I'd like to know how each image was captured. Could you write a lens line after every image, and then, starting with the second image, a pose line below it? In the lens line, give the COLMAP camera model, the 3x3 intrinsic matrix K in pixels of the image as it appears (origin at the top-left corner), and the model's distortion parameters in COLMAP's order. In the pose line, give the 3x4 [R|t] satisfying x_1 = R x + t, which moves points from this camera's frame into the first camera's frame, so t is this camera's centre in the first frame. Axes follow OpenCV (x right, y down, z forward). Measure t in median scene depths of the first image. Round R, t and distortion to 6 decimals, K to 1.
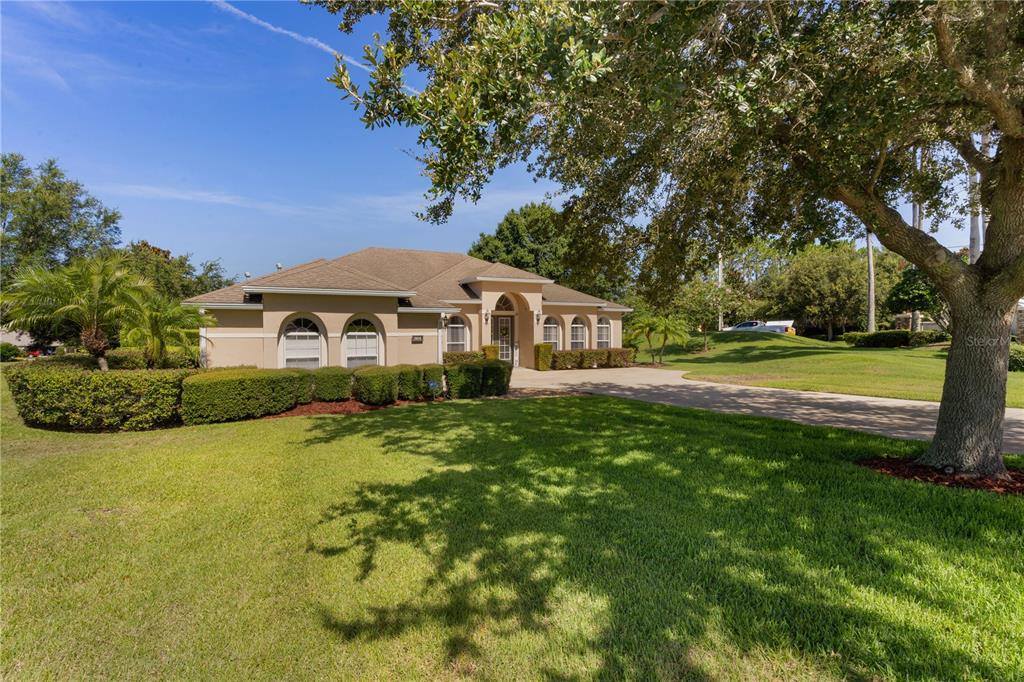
lens RADIAL K [[490.8, 0, 510.5], [0, 490.8, 335.5], [0, 0, 1]] dist [0.001905, 0.000202]
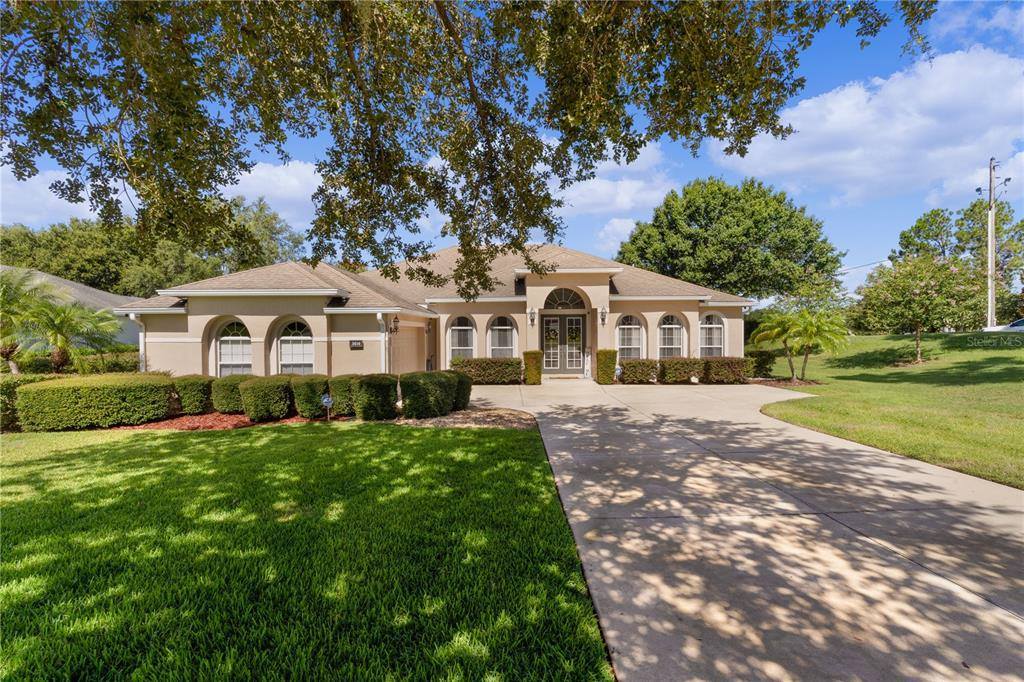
lens RADIAL K [[490.8, 0, 510.5], [0, 490.8, 335.5], [0, 0, 1]] dist [0.001905, 0.000202]
pose [[0.894563, -0.000133, -0.446941, 0.275077], [-0.000957, 0.999997, -0.002213, -0.004279], [0.446940, 0.002407, 0.894560, 0.228802]]
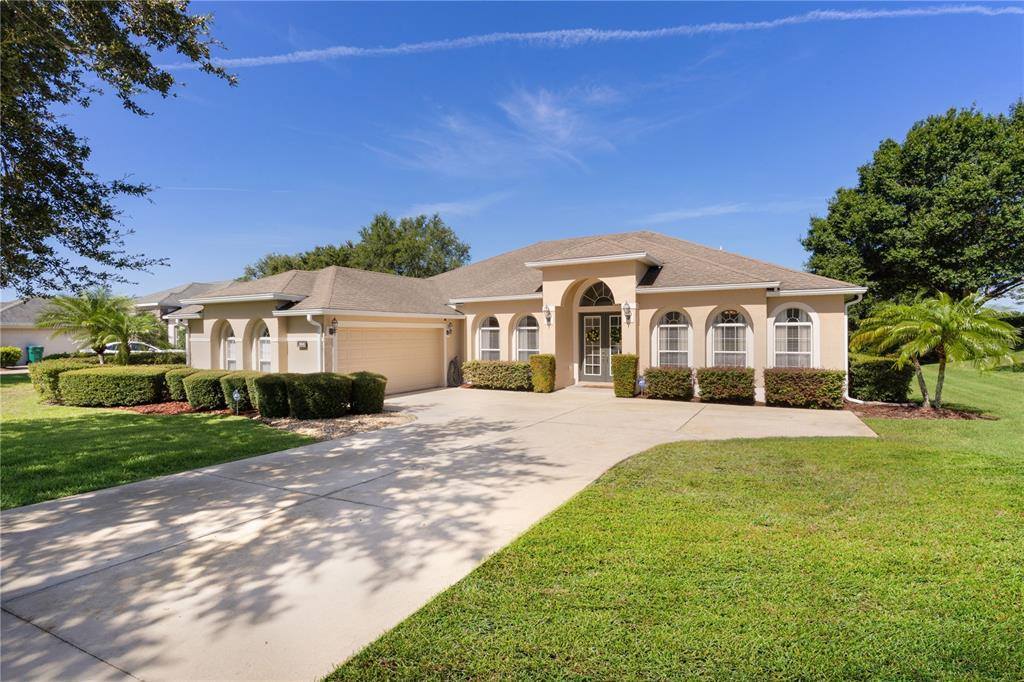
lens RADIAL K [[490.8, 0, 510.5], [0, 490.8, 335.5], [0, 0, 1]] dist [0.001905, 0.000202]
pose [[0.575145, -0.000339, -0.818051, 0.491501], [-0.004042, 0.999987, -0.003256, -0.005417], [0.818041, 0.005179, 0.575136, 0.507250]]
